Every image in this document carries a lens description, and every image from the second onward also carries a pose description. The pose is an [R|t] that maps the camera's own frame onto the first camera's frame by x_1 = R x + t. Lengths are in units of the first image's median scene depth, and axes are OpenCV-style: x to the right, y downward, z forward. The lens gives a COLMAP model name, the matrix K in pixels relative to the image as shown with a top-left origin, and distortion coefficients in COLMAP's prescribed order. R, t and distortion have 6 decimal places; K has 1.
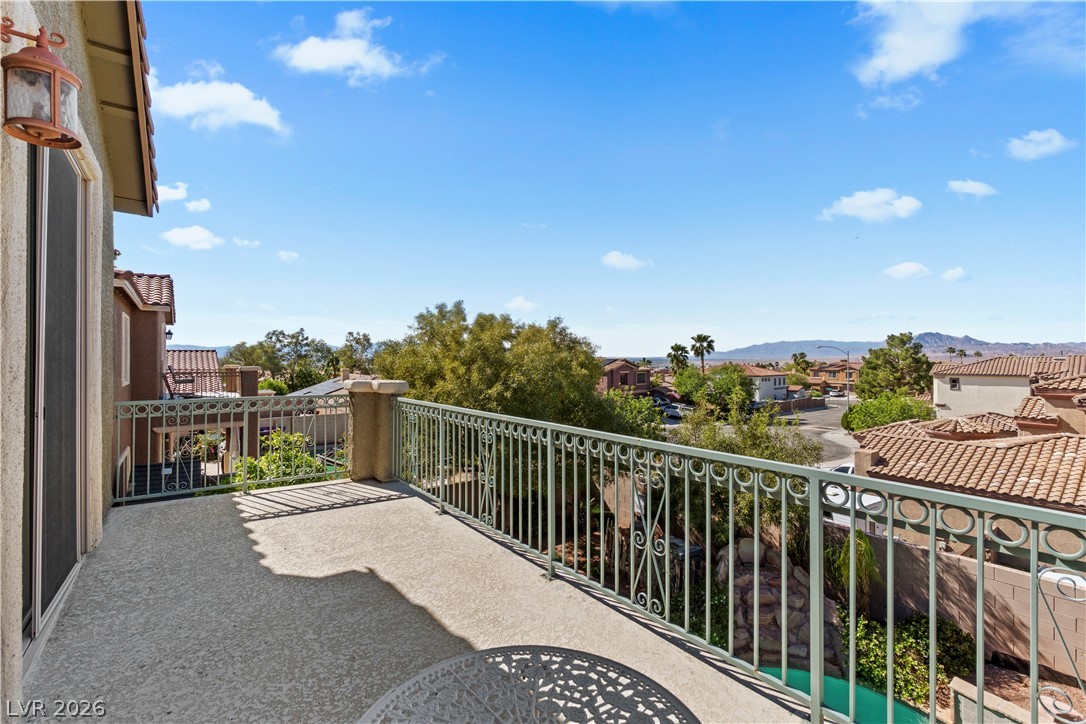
lens RADIAL K [[476.3, 0, 540.5], [0, 476.3, 364.5], [0, 0, 1]] dist [-0.001224, 0.000093]
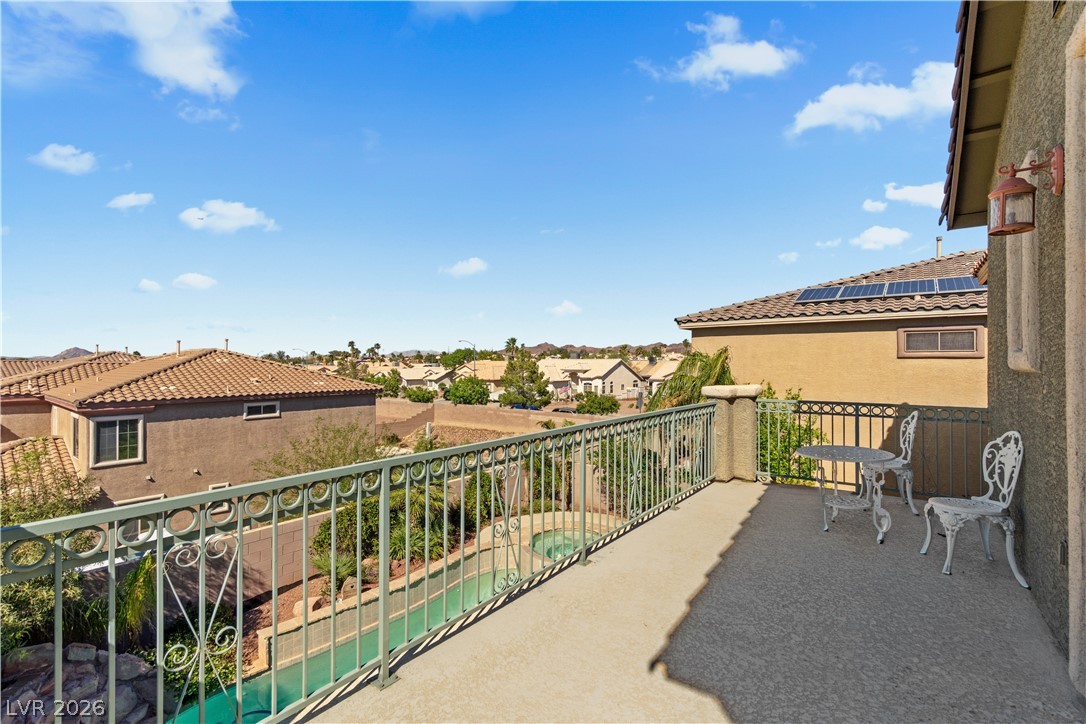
lens RADIAL K [[476.3, 0, 540.5], [0, 476.3, 364.5], [0, 0, 1]] dist [-0.001224, 0.000093]
pose [[-0.250560, 0.008304, 0.968066, -0.756073], [0.021486, 0.999765, -0.003015, -0.005725], [-0.967863, 0.020045, -0.250679, 1.009789]]
